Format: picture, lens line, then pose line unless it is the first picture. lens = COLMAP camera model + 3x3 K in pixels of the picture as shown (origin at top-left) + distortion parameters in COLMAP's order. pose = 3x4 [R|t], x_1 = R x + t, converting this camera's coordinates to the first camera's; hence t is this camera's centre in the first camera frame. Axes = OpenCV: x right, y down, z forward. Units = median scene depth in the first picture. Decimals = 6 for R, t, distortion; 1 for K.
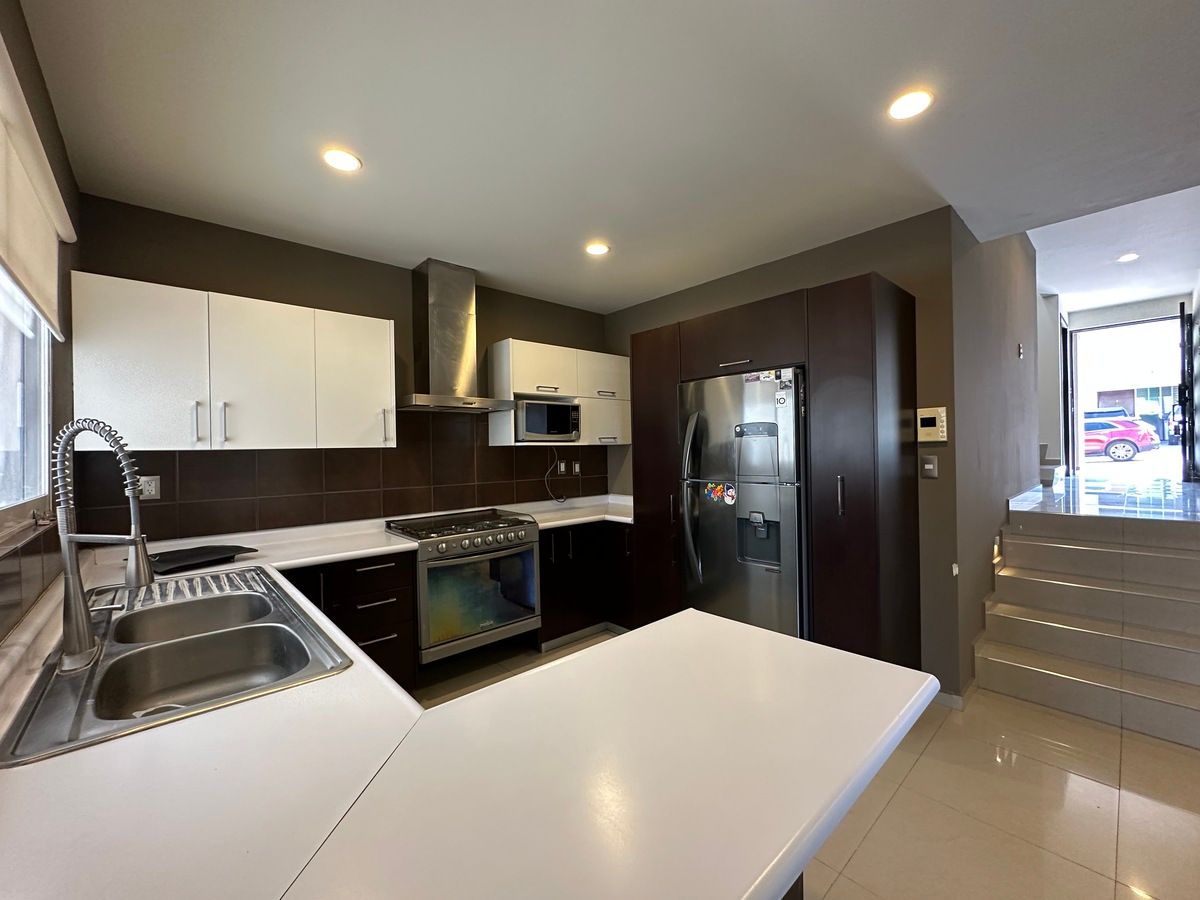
lens RADIAL K [[486.2, 0, 601.9], [0, 486.2, 449.4], [0, 0, 1]] dist [-0.002196, 0.000340]
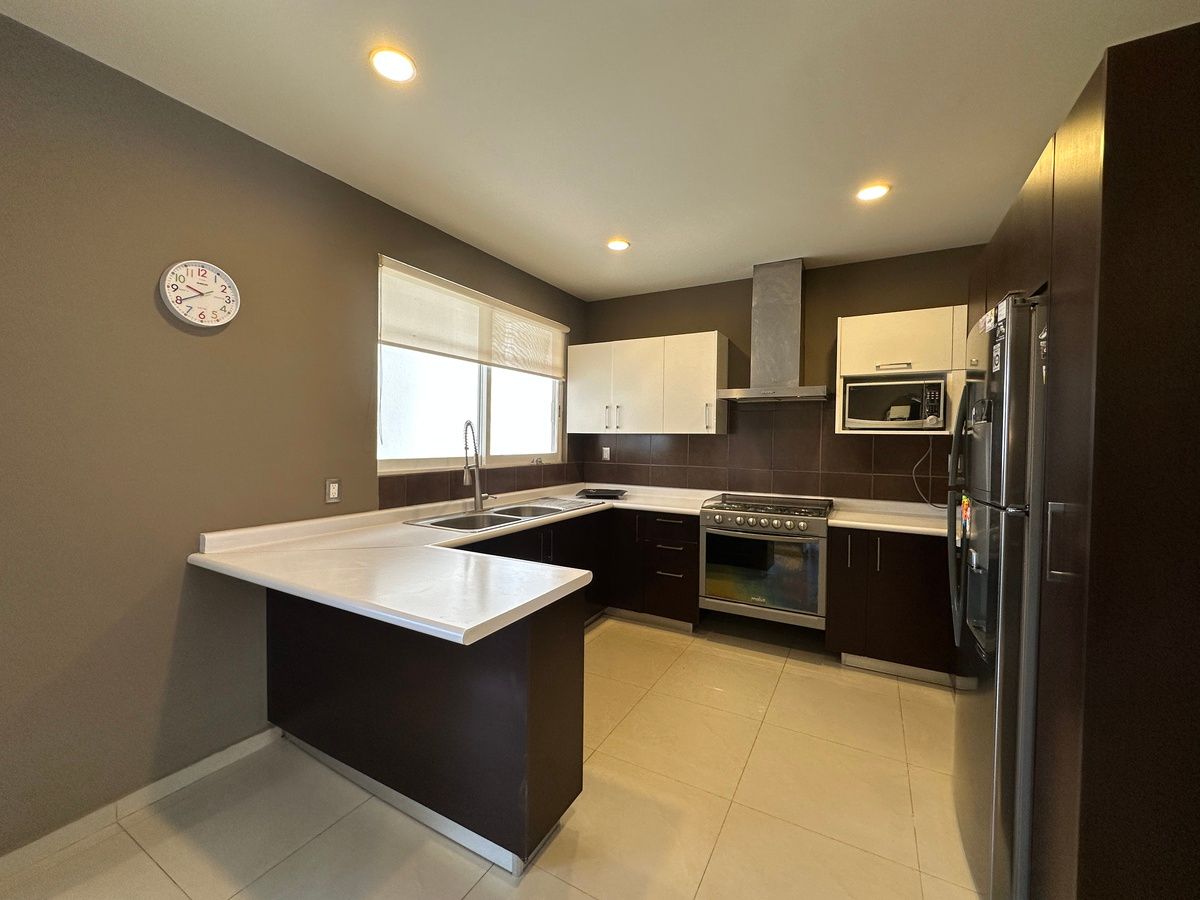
lens RADIAL K [[486.2, 0, 602.0], [0, 486.2, 447.6], [0, 0, 1]] dist [-0.002196, 0.000340]
pose [[0.318703, 0.041883, -0.946929, 0.618006], [-0.016898, 0.999116, 0.038504, -0.010791], [0.947704, 0.003730, 0.319129, 0.309670]]
